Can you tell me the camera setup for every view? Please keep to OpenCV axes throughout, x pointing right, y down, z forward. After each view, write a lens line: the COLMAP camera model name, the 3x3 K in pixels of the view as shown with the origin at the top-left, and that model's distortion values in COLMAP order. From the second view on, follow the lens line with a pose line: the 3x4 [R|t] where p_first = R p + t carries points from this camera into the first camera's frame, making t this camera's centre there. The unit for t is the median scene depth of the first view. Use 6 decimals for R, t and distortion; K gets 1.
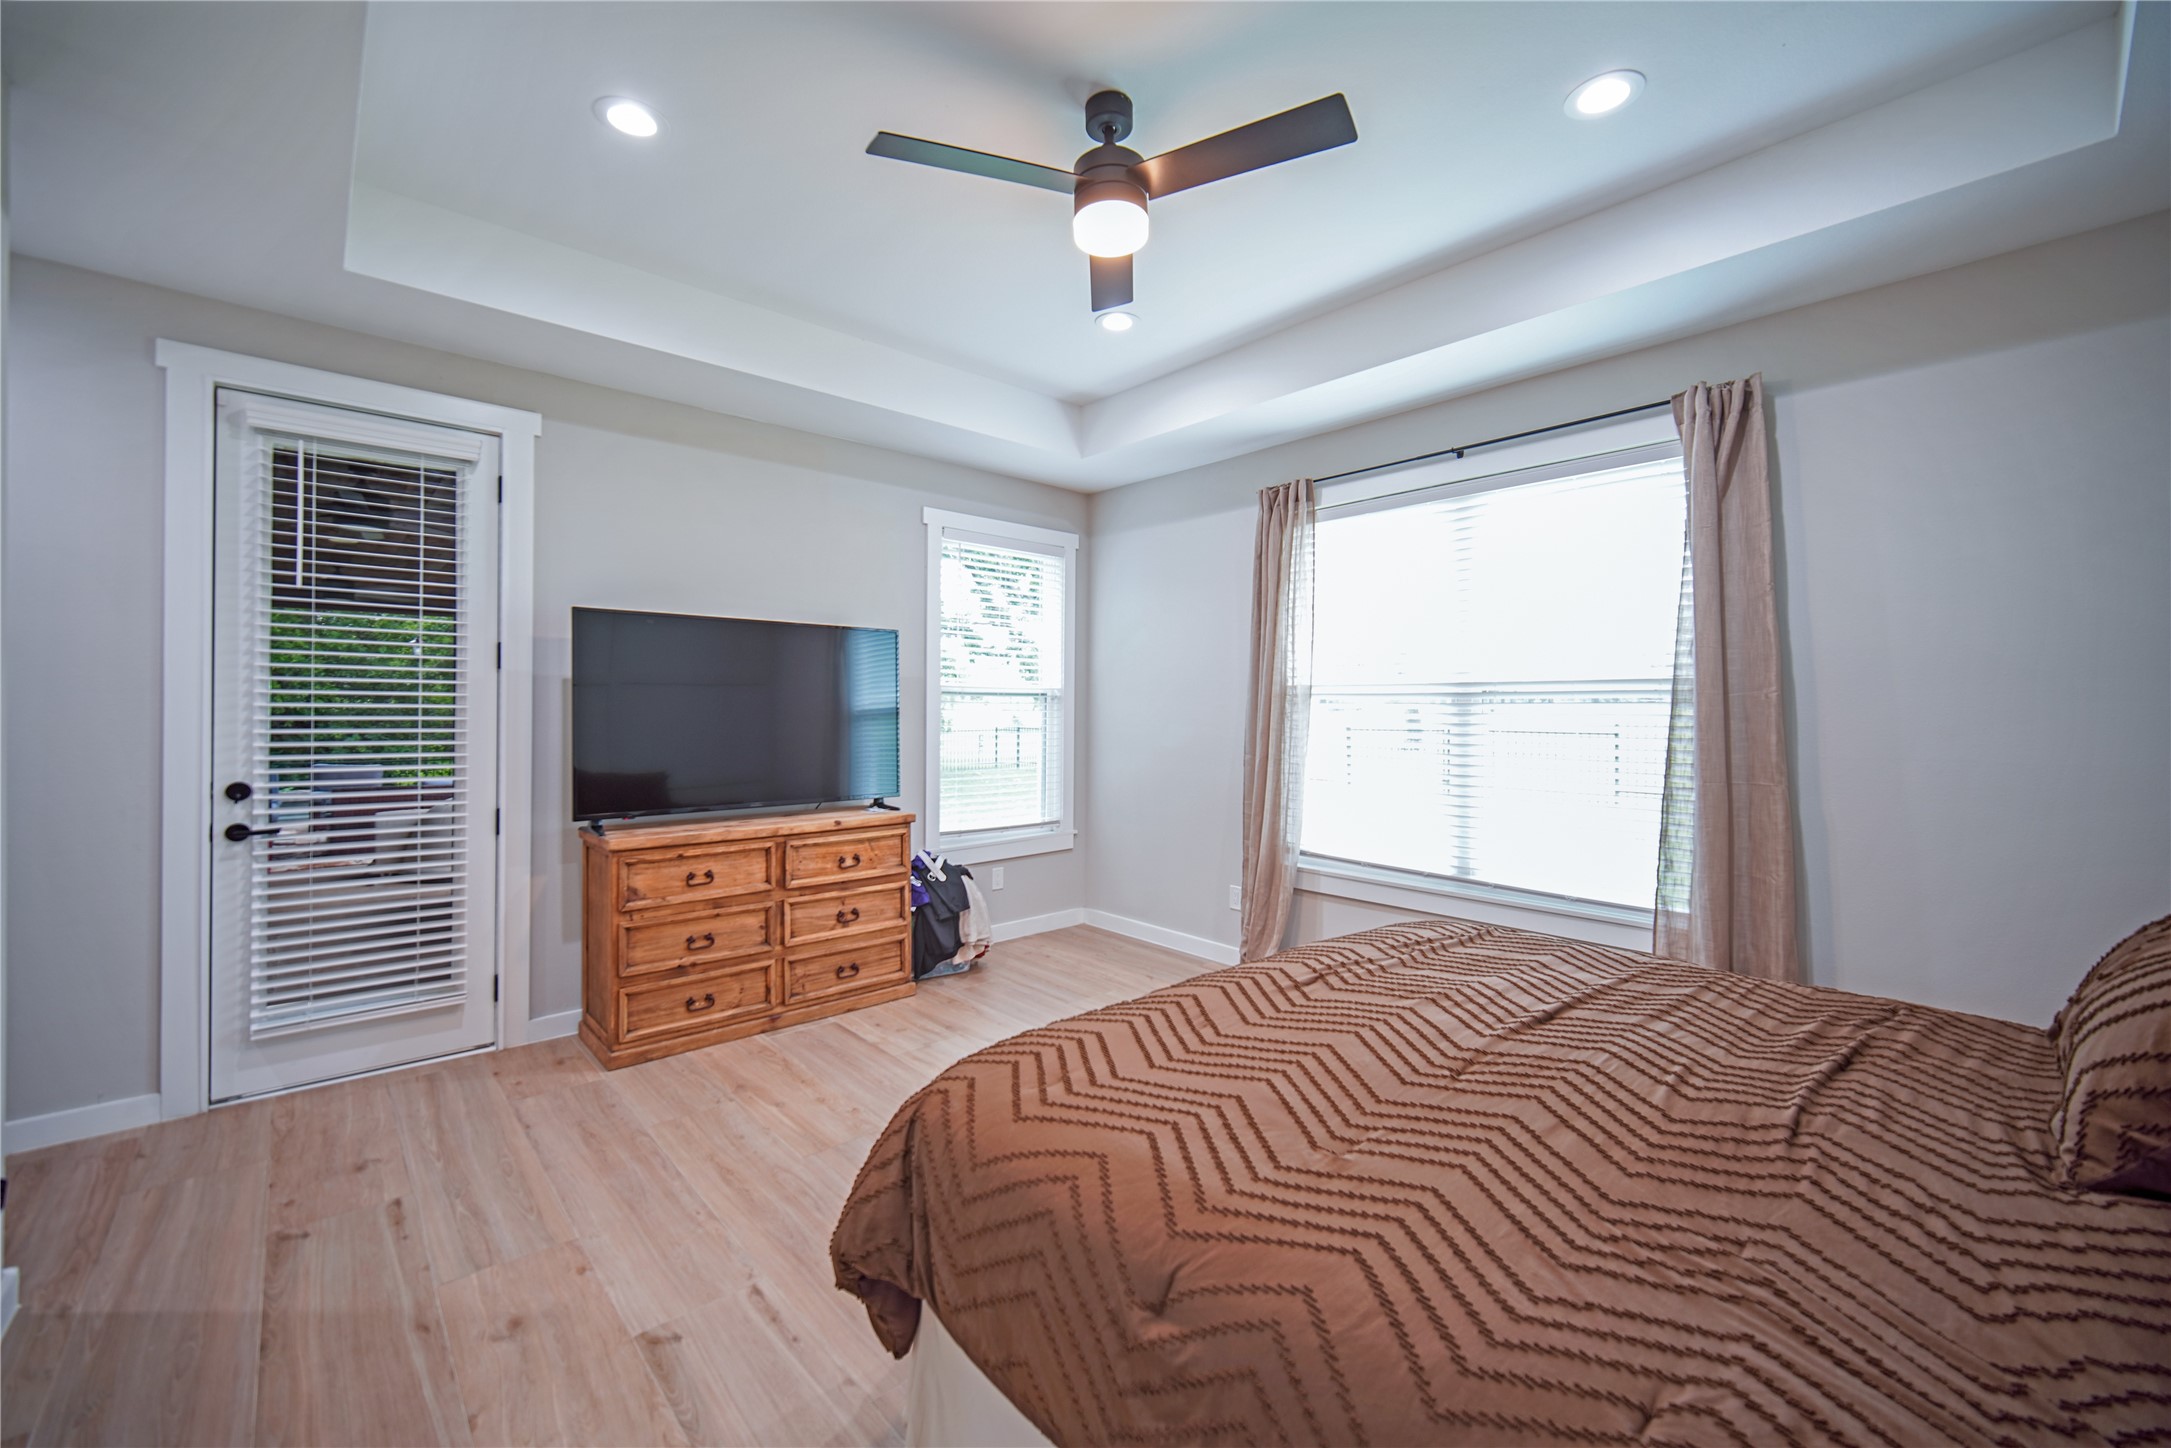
lens RADIAL K [[872.5, 0, 1087.4], [0, 872.5, 689.7], [0, 0, 1]] dist [0.000335, -0.000010]
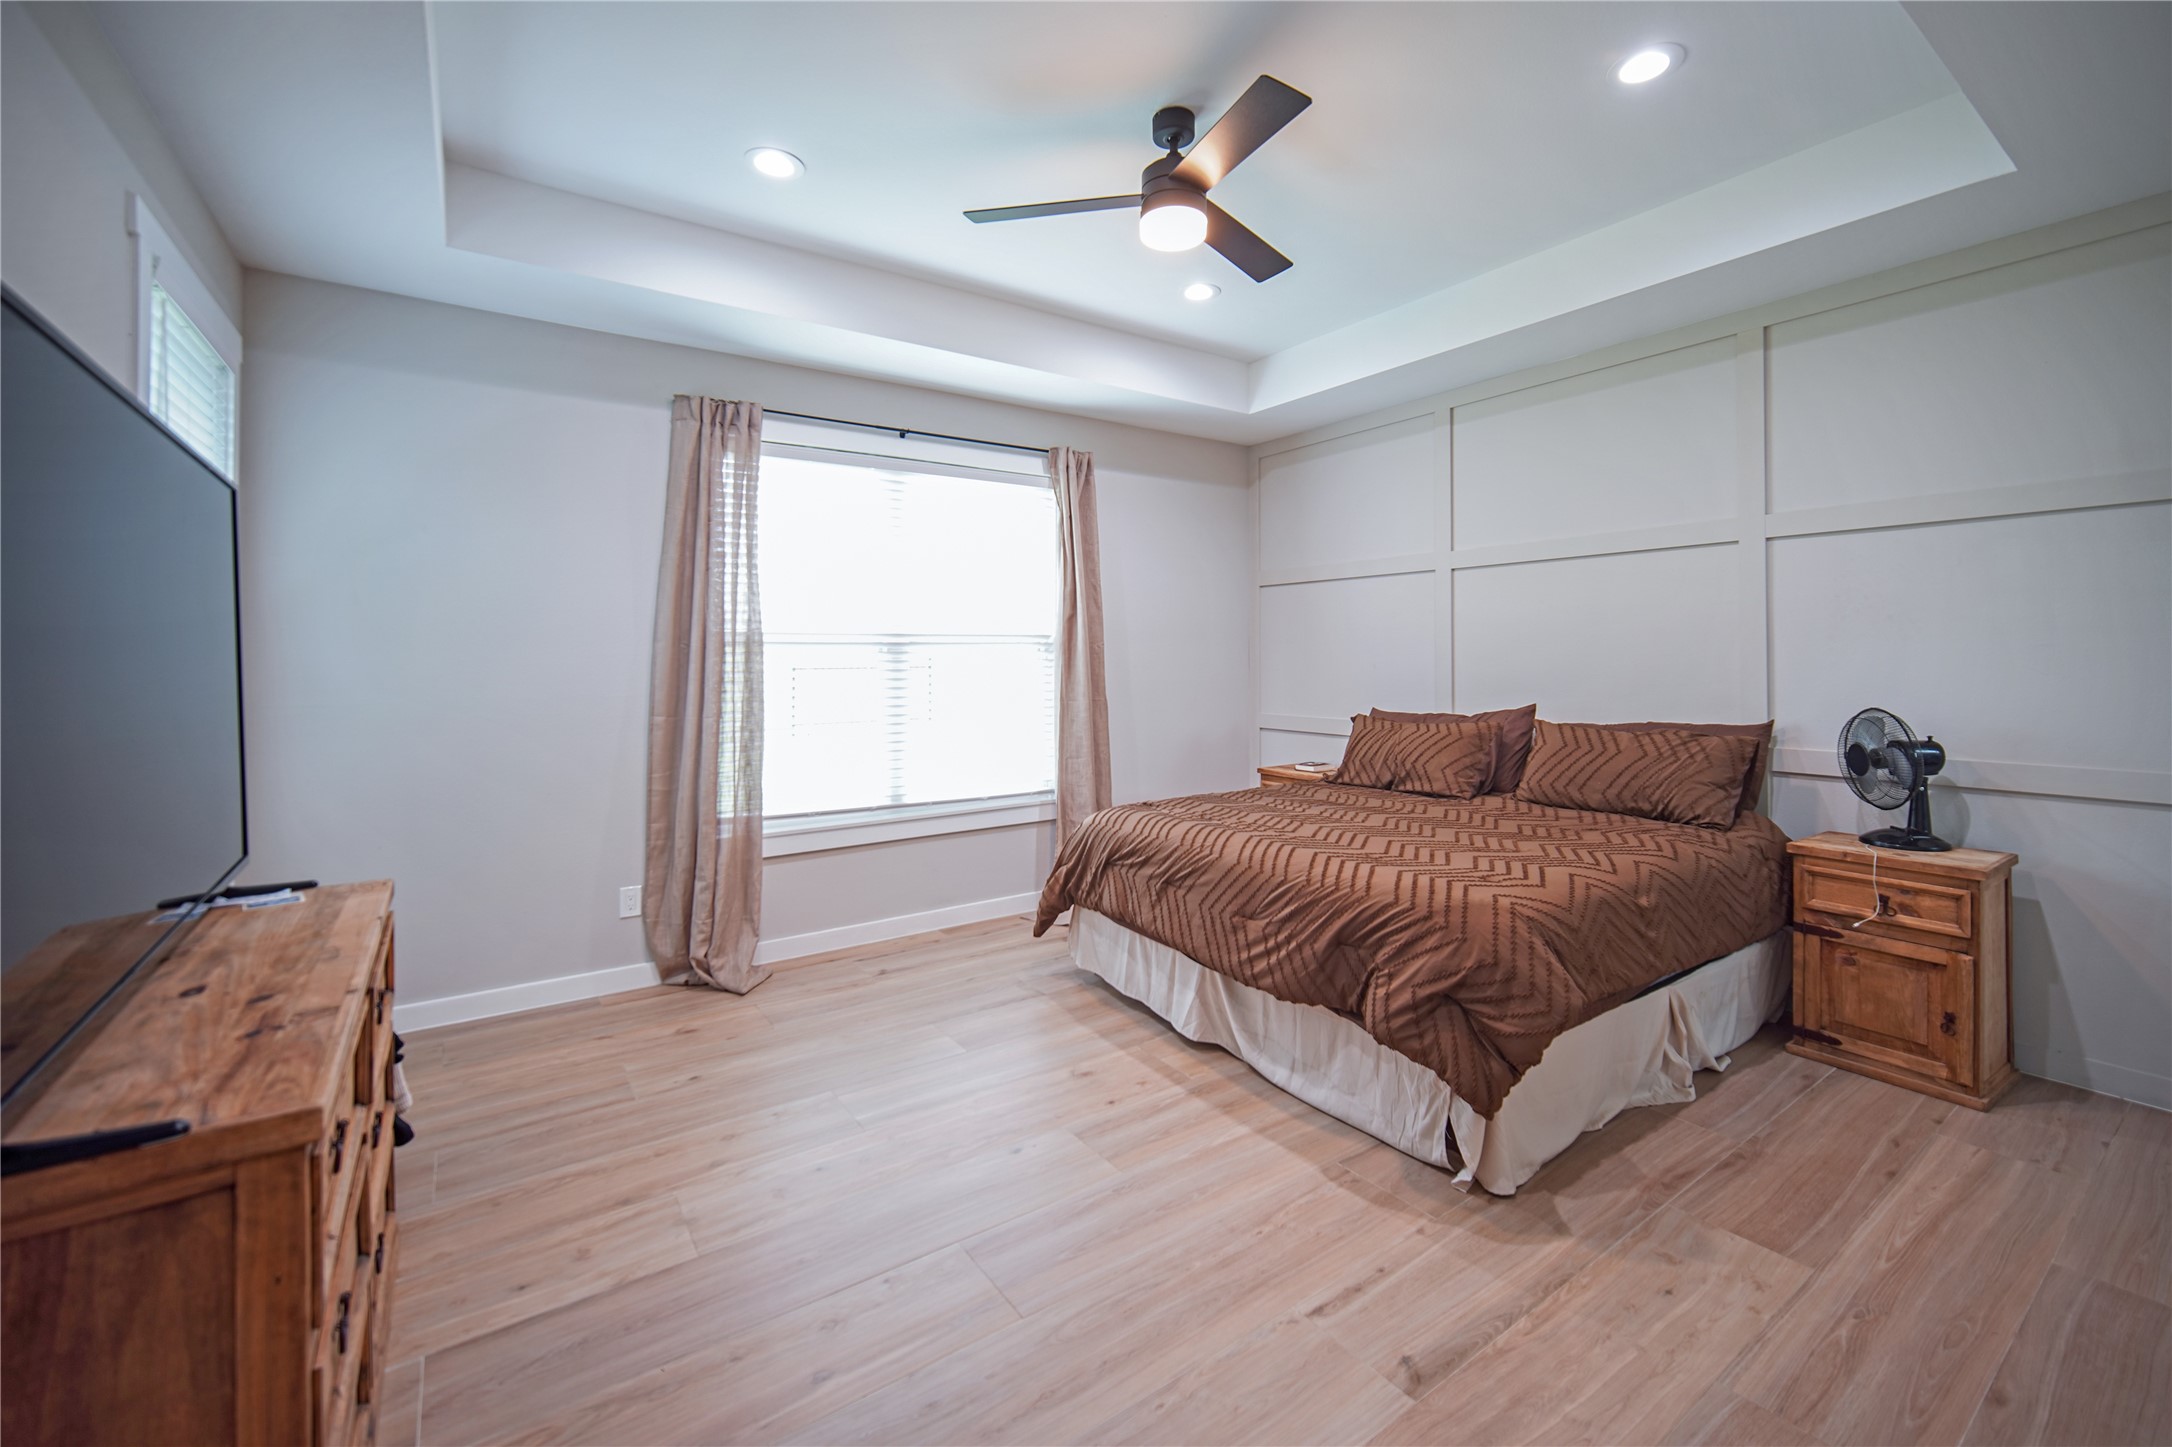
lens RADIAL K [[900.8, 0, 1091.7], [0, 900.8, 637.2], [0, 0, 1]] dist [-0.001002, -0.000115]
pose [[0.121803, 0.017892, 0.992393, -0.718183], [-0.008847, 0.999817, -0.016940, 0.014509], [-0.992515, -0.006716, 0.121939, 0.608627]]
